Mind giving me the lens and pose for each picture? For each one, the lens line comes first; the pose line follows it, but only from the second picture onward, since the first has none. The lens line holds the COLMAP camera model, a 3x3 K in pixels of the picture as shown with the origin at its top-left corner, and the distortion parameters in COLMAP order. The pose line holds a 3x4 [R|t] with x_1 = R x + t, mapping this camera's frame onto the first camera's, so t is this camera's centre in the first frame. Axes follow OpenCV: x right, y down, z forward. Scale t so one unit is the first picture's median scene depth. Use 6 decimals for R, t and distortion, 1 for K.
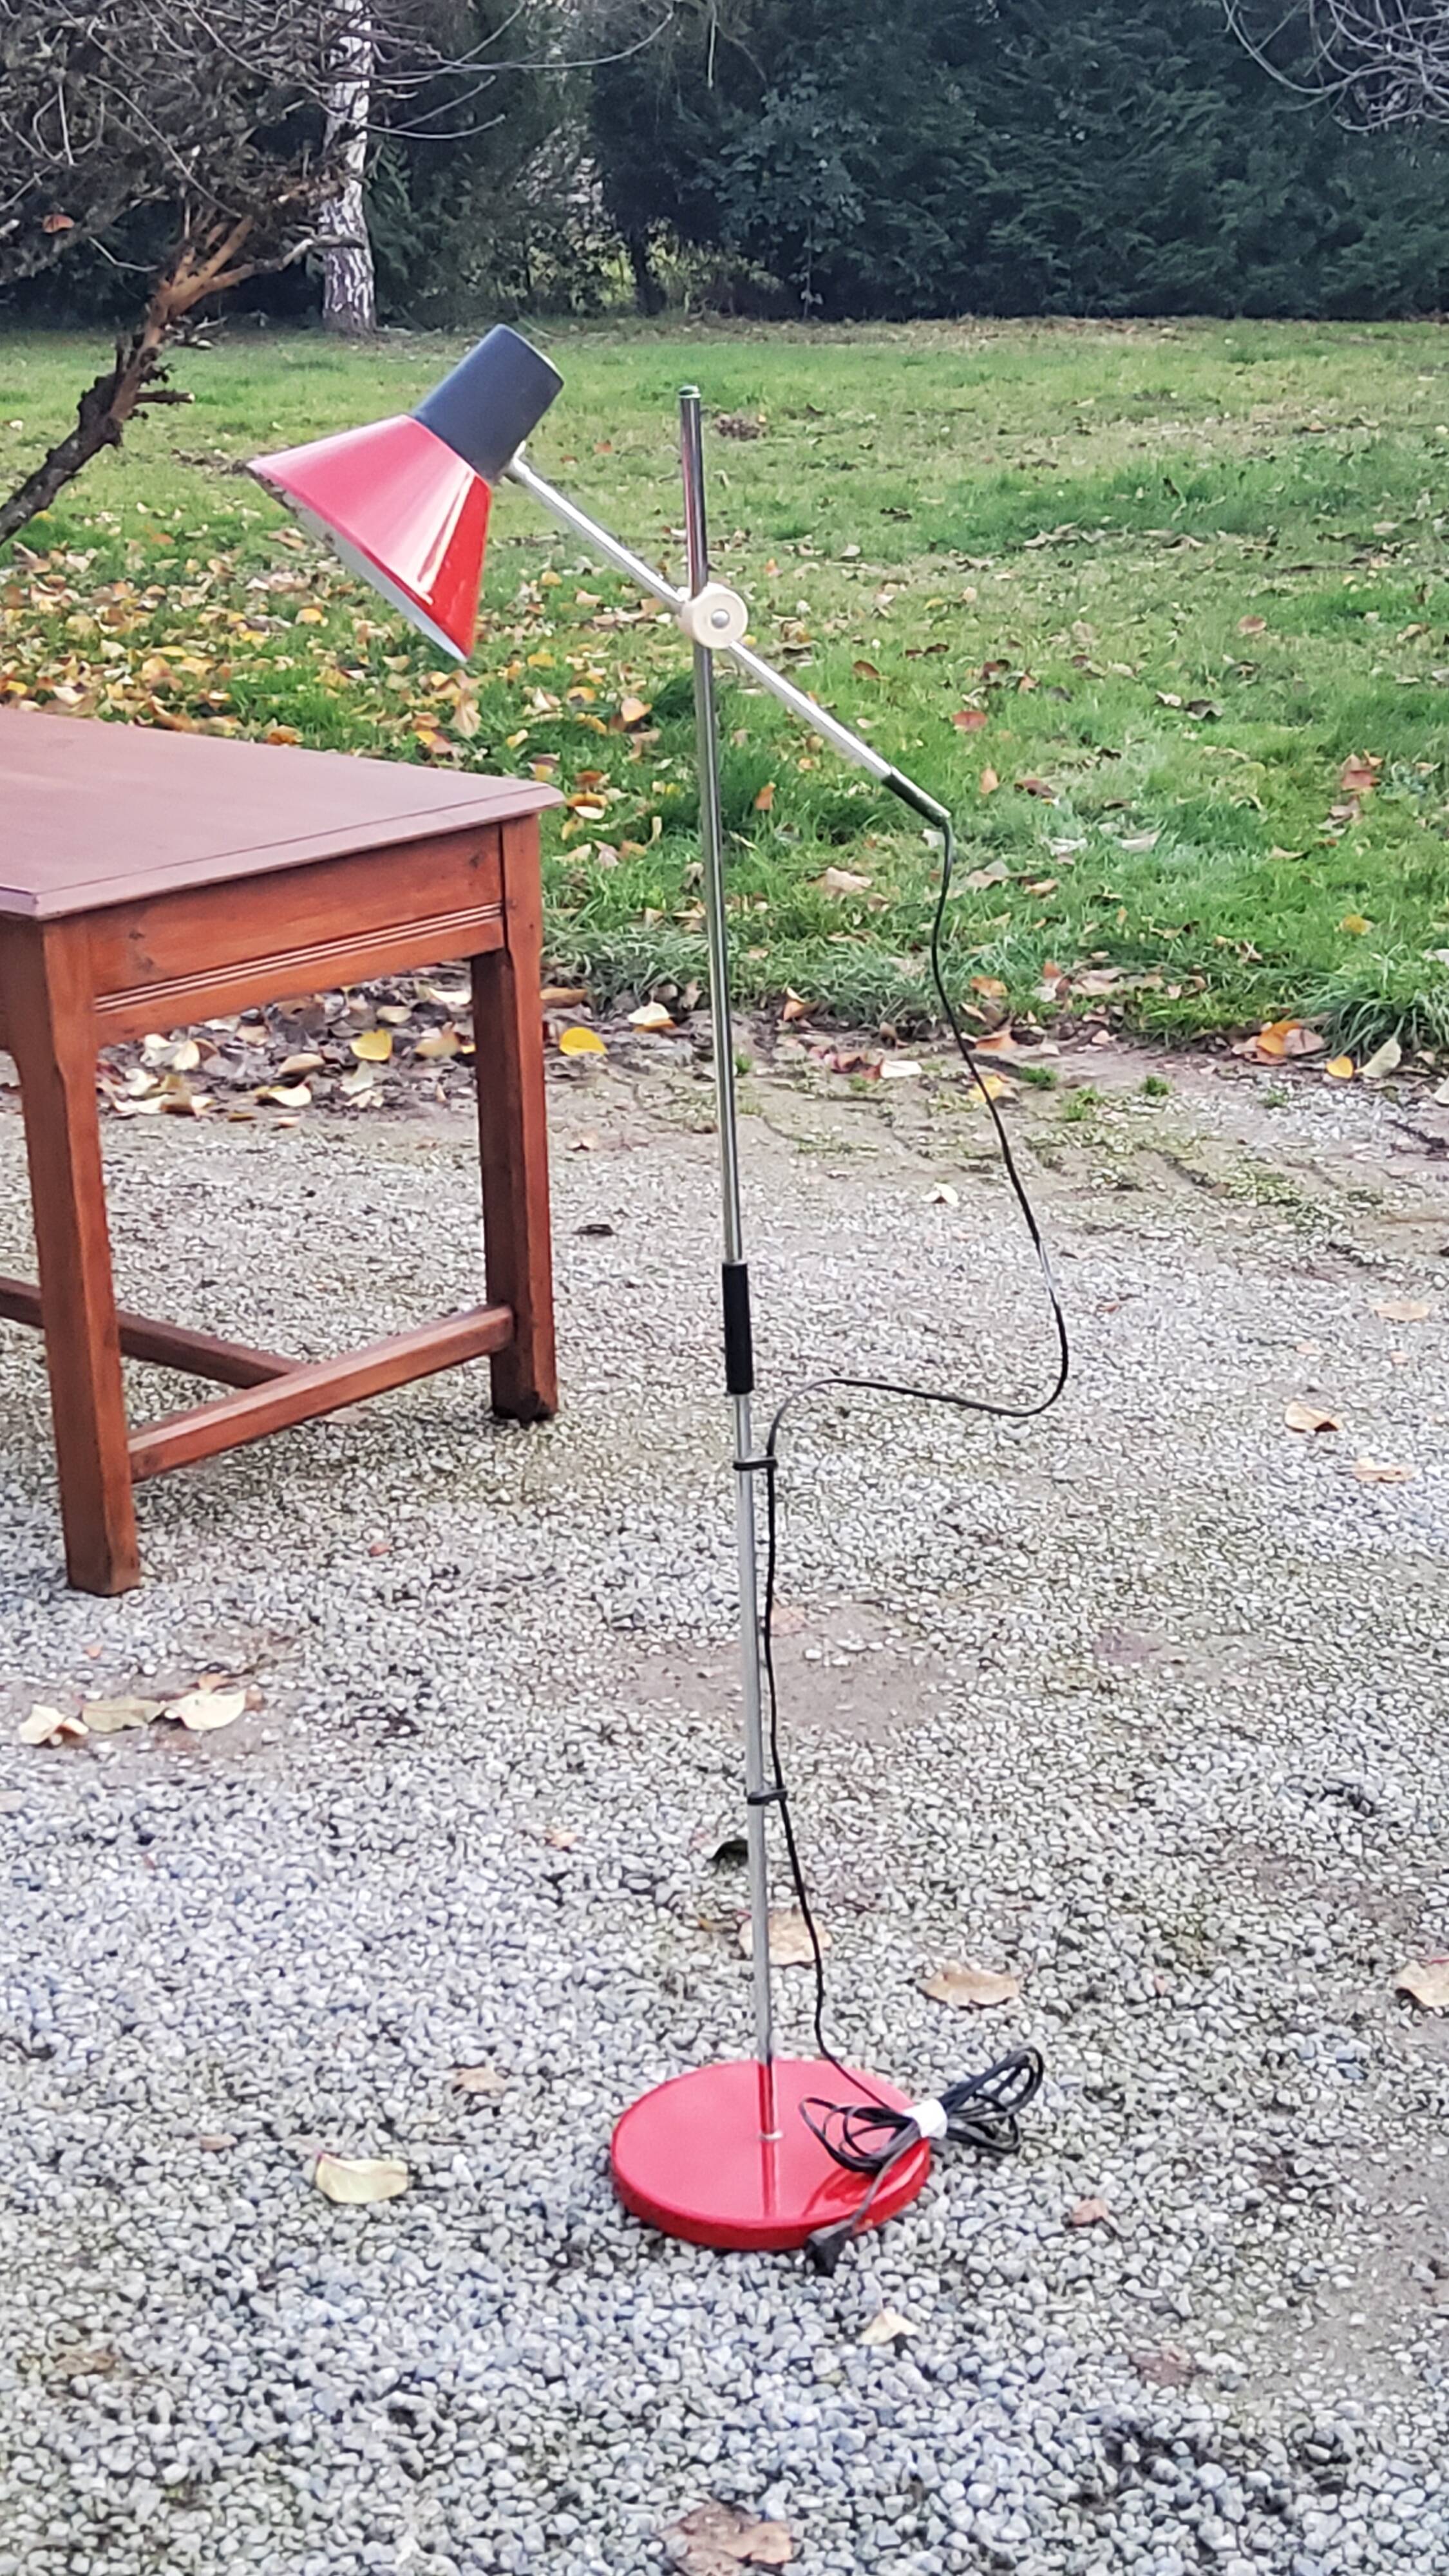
lens RADIAL K [[3832.0, 0, 726.0], [0, 3832.0, 1252.0], [0, 0, 1]] dist [0.193864, -0.541426]
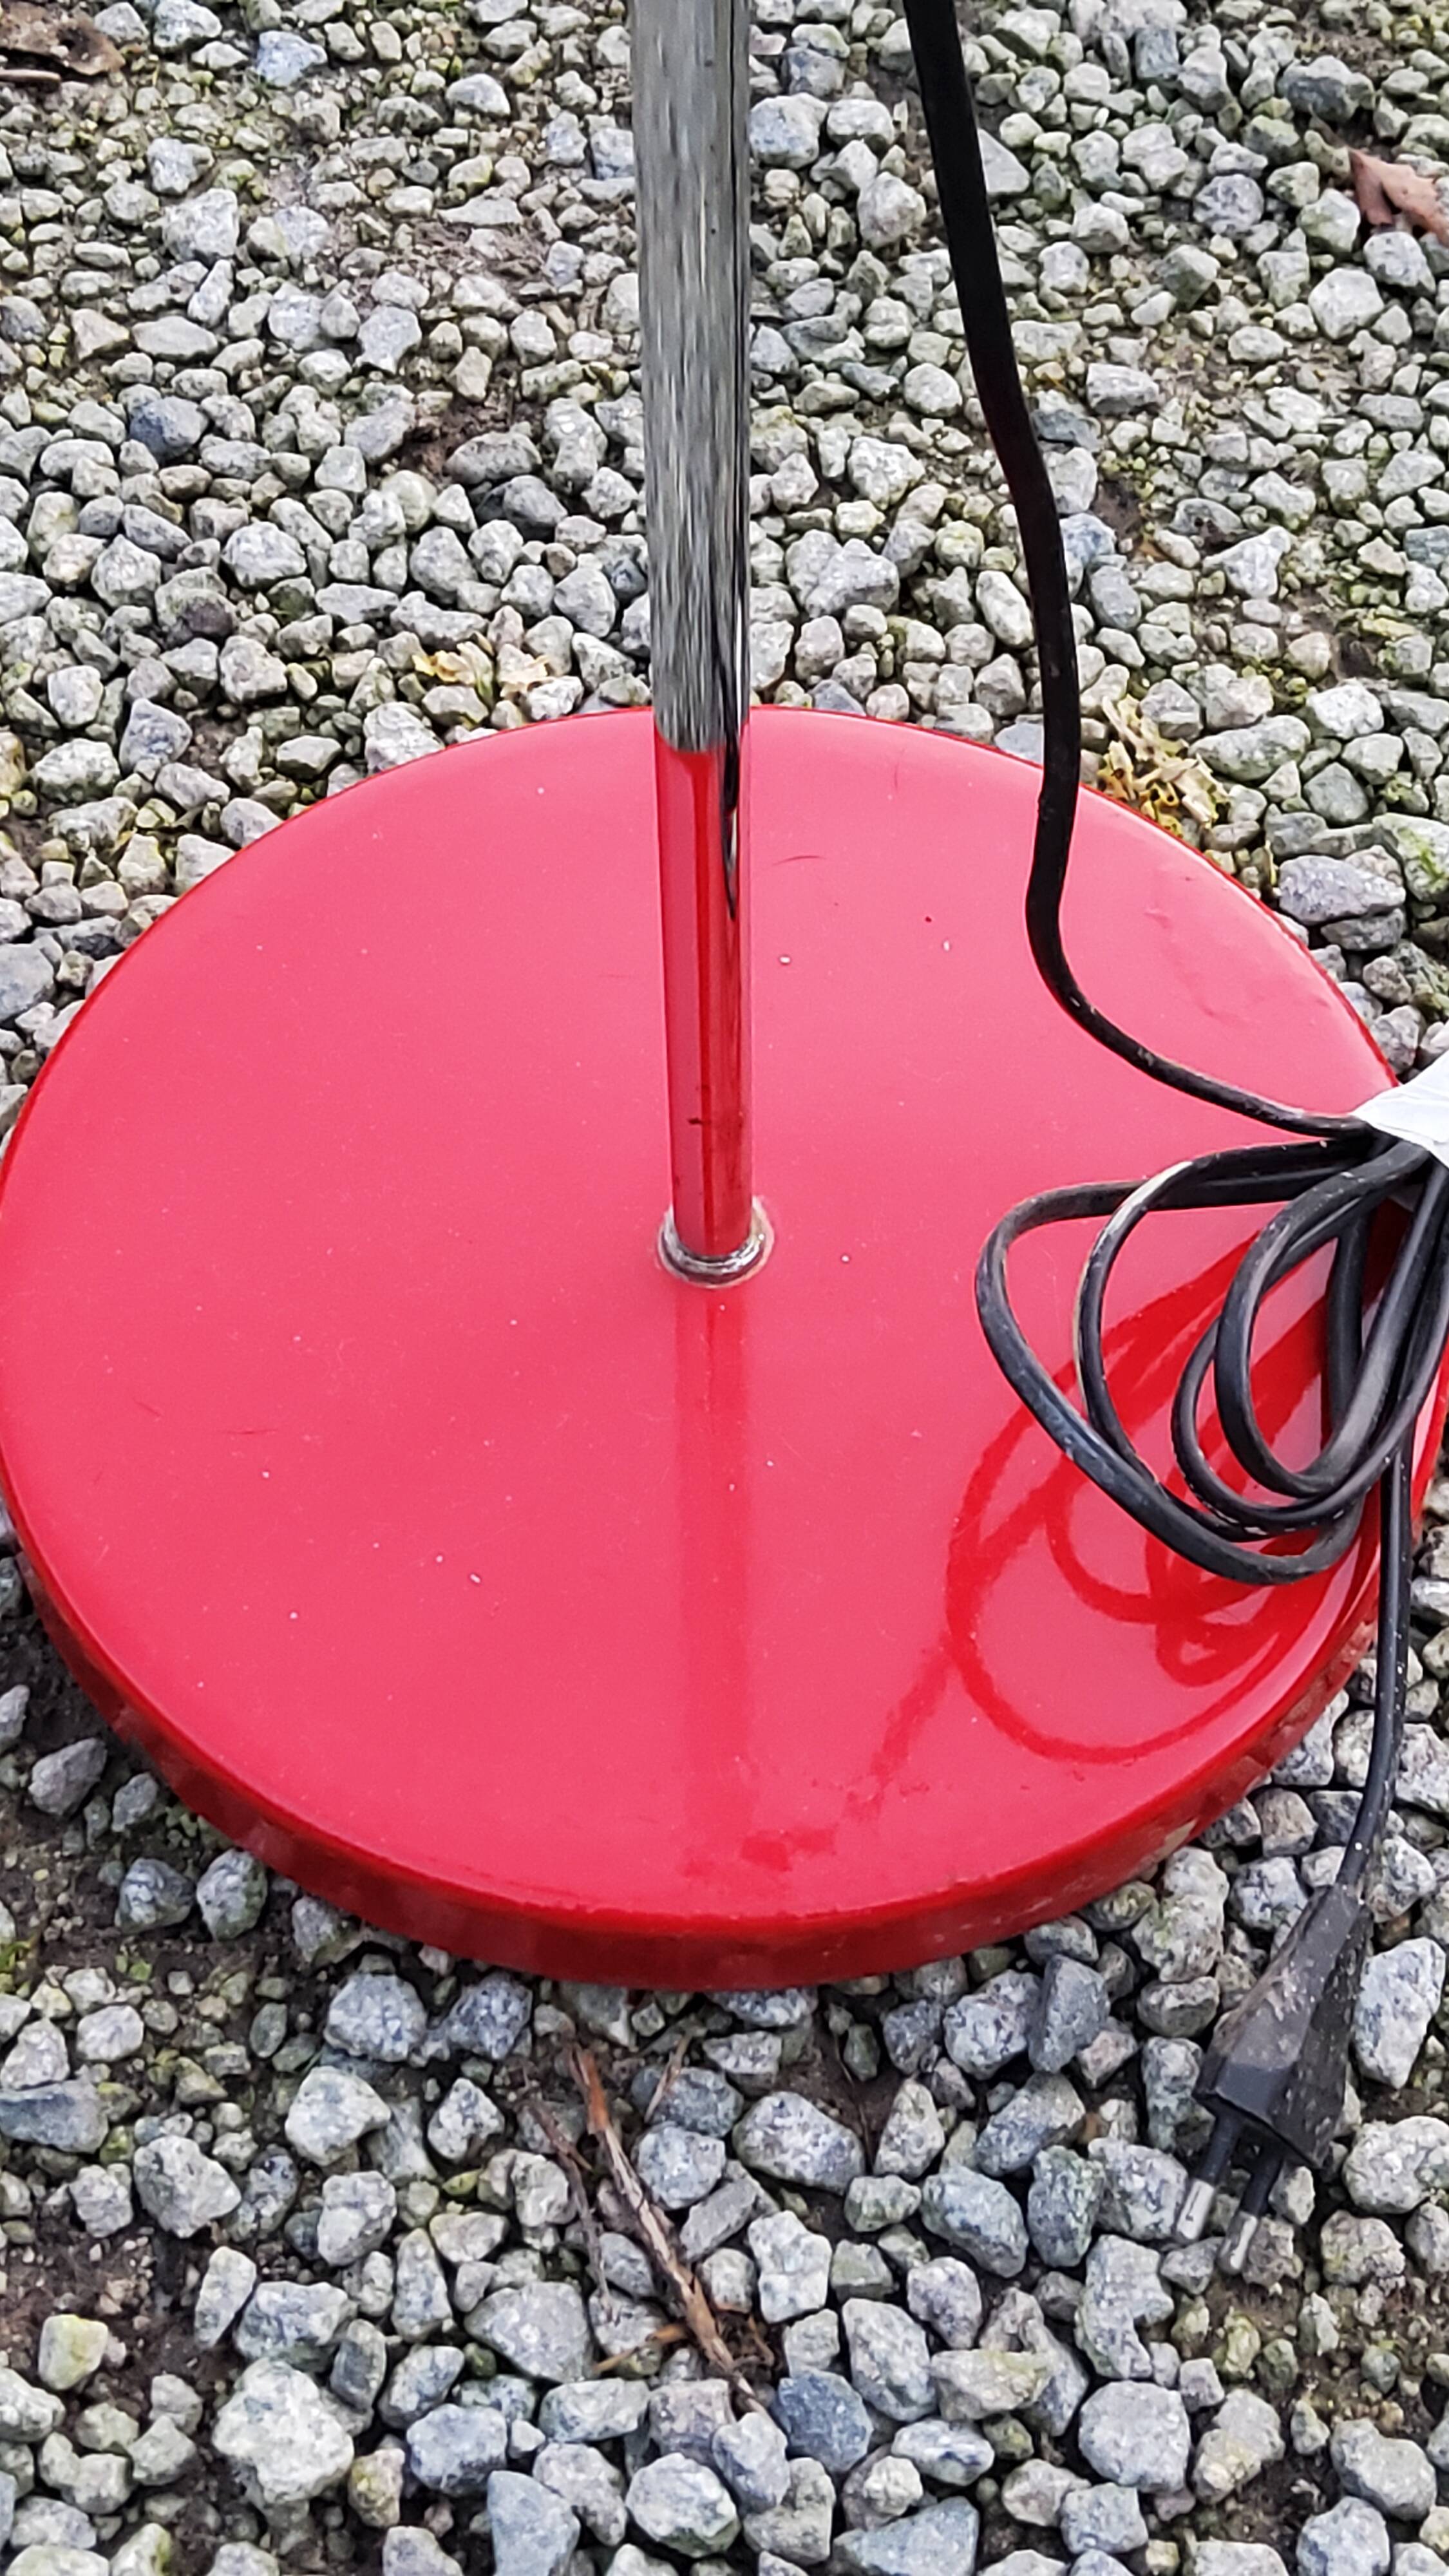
lens RADIAL K [[3832.0, 0, 726.0], [0, 3832.0, 1252.0], [0, 0, 1]] dist [0.193864, -0.541426]
pose [[0.924737, -0.293143, 0.242751, -0.006337], [0.079064, 0.771843, 0.630879, 0.068281], [-0.372303, -0.564204, 0.736929, 0.687908]]
